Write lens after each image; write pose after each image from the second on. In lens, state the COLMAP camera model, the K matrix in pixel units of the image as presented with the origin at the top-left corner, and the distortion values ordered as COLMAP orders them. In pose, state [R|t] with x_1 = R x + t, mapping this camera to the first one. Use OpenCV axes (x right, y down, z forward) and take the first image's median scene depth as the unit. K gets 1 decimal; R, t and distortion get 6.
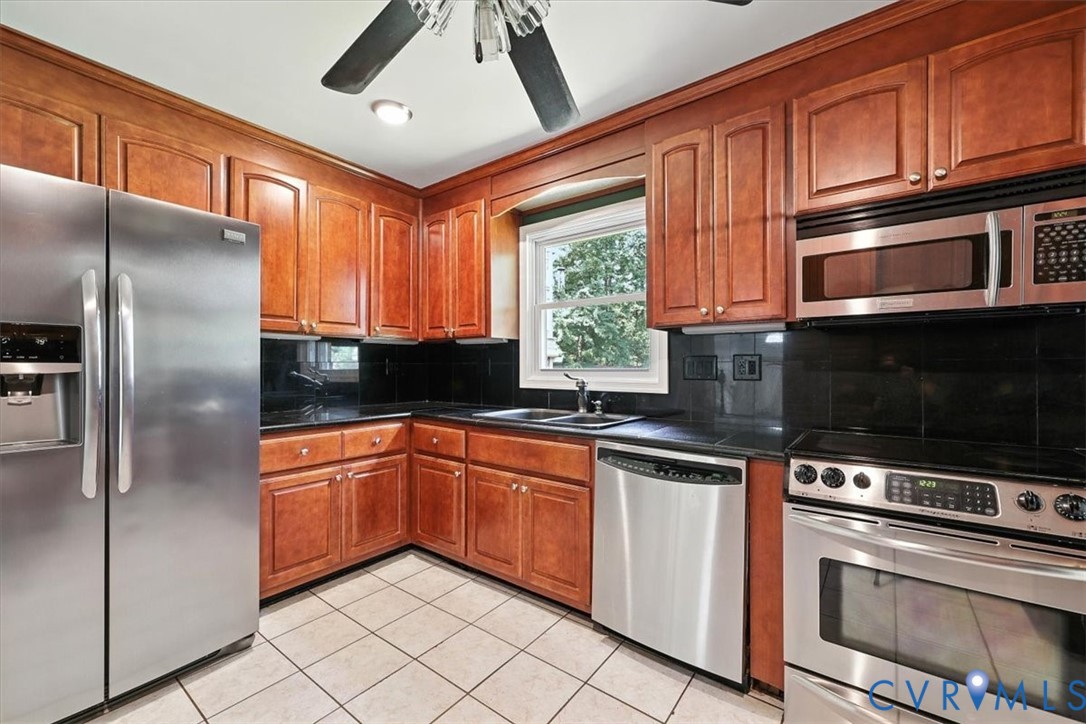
lens RADIAL K [[445.5, 0, 536.8], [0, 445.5, 365.3], [0, 0, 1]] dist [0.002404, 0.000727]
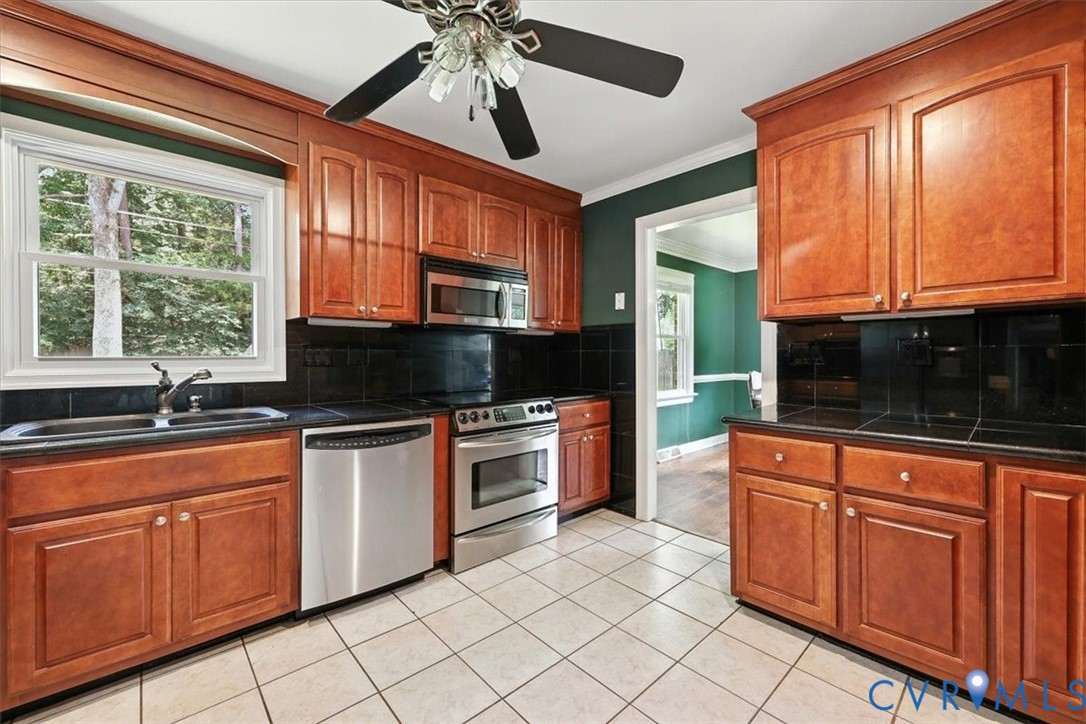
lens RADIAL K [[445.5, 0, 534.4], [0, 445.5, 357.8], [0, 0, 1]] dist [0.002404, 0.000727]
pose [[0.180963, -0.008886, 0.983450, -0.711309], [-0.004440, 0.999942, 0.009852, -0.001296], [-0.983480, -0.006150, 0.180913, 0.305288]]
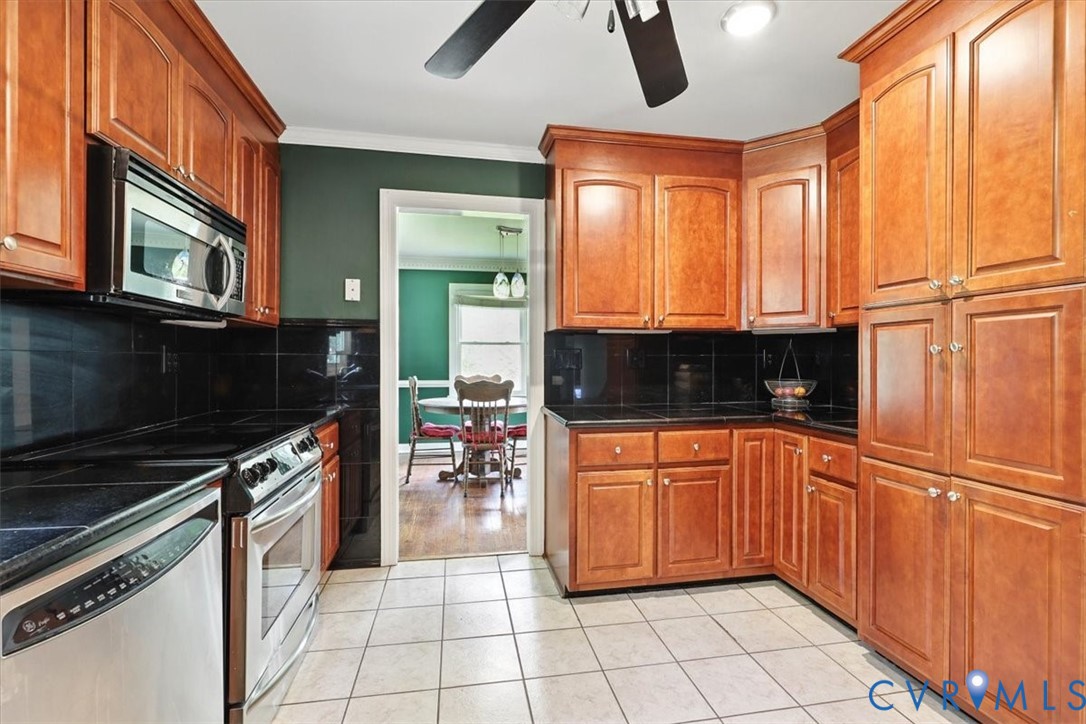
lens RADIAL K [[494.1, 0, 544.8], [0, 494.1, 359.6], [0, 0, 1]] dist [0.005513, 0.000245]
pose [[-0.749770, -0.005886, 0.661673, -0.369281], [-0.008155, 0.999967, -0.000346, -0.002389], [-0.661649, -0.005656, -0.749793, 0.957351]]
